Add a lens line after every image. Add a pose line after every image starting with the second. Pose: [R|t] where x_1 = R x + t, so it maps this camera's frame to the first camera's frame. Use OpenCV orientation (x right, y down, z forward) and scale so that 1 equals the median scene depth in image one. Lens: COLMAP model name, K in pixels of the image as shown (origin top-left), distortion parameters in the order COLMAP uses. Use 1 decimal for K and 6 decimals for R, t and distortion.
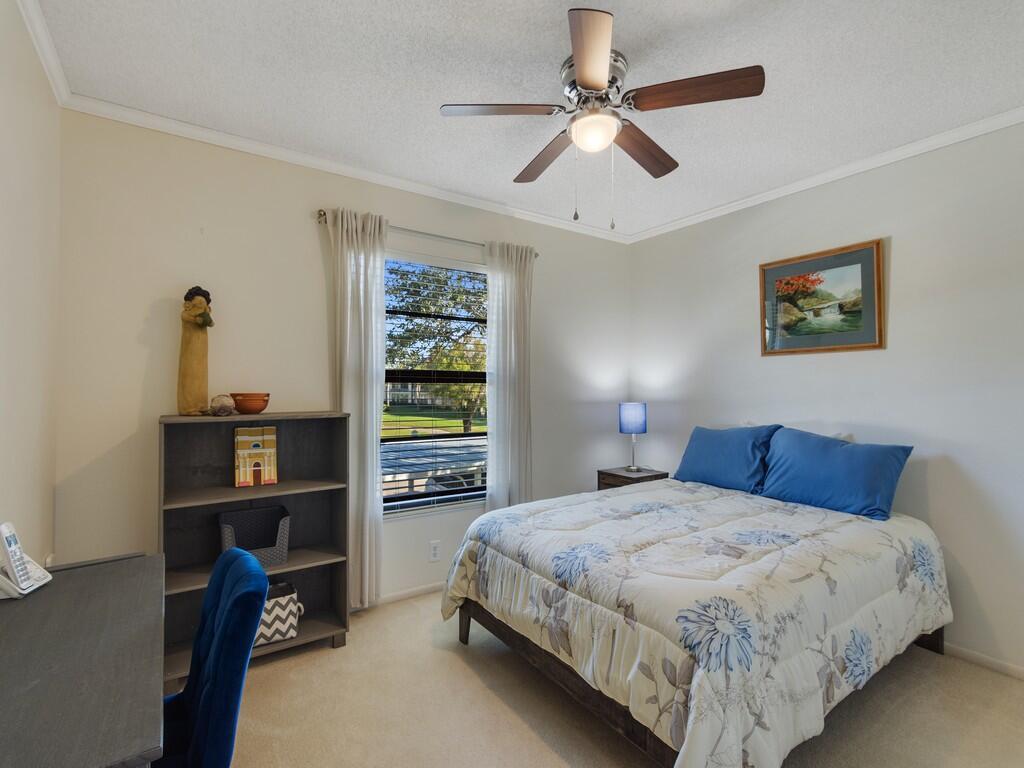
lens RADIAL K [[496.4, 0, 506.4], [0, 496.4, 383.3], [0, 0, 1]] dist [-0.000131, 0.002445]
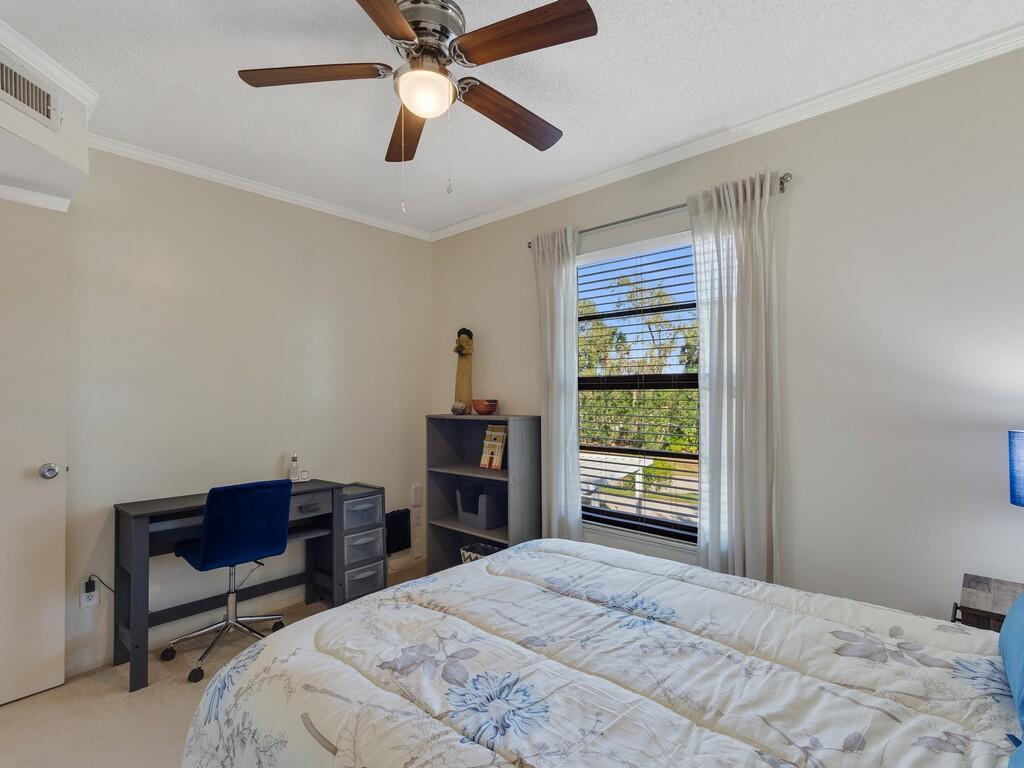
lens RADIAL K [[496.4, 0, 507.1], [0, 496.4, 388.7], [0, 0, 1]] dist [-0.000131, 0.002445]
pose [[0.233356, -0.013290, -0.972301, 0.805014], [0.014959, 0.999837, -0.010076, 0.004326], [0.972276, -0.012194, 0.233517, 0.723517]]
